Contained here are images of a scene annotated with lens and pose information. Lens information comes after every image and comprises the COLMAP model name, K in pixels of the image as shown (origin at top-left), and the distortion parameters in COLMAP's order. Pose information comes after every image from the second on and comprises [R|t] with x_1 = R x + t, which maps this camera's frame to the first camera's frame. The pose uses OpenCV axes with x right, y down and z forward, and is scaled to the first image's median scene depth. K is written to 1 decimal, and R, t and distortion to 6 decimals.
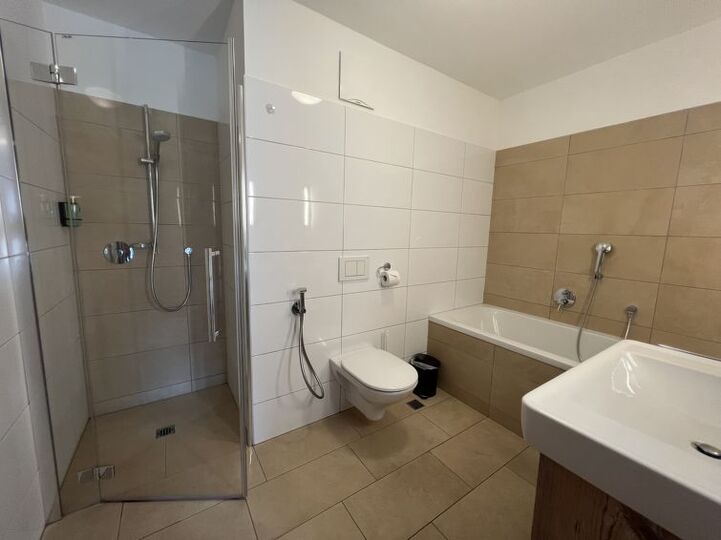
lens RADIAL K [[289.9, 0, 360.5], [0, 289.9, 270.0], [0, 0, 1]] dist [0.000227, 0.000040]
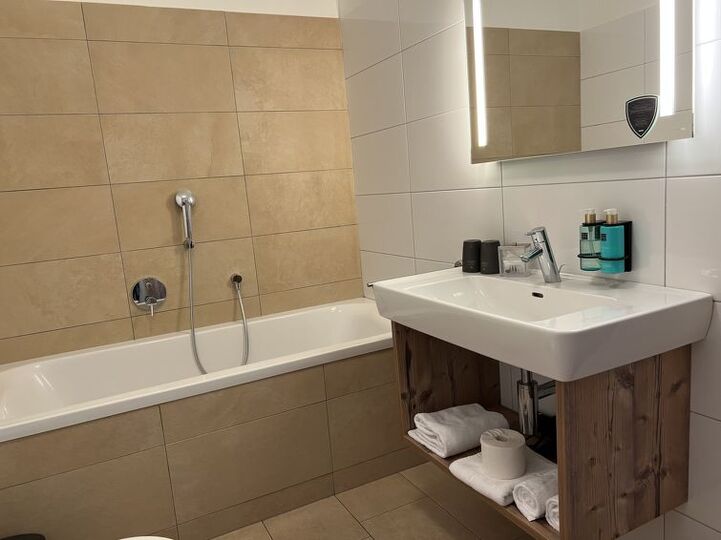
lens RADIAL K [[548.4, 0, 360.5], [0, 548.4, 270.0], [0, 0, 1]] dist [0.023912, 0.000057]
pose [[0.118343, -0.186438, 0.975313, -0.345828], [0.225434, 0.961612, 0.156465, -0.028300], [-0.967044, 0.201352, 0.155829, 0.456301]]
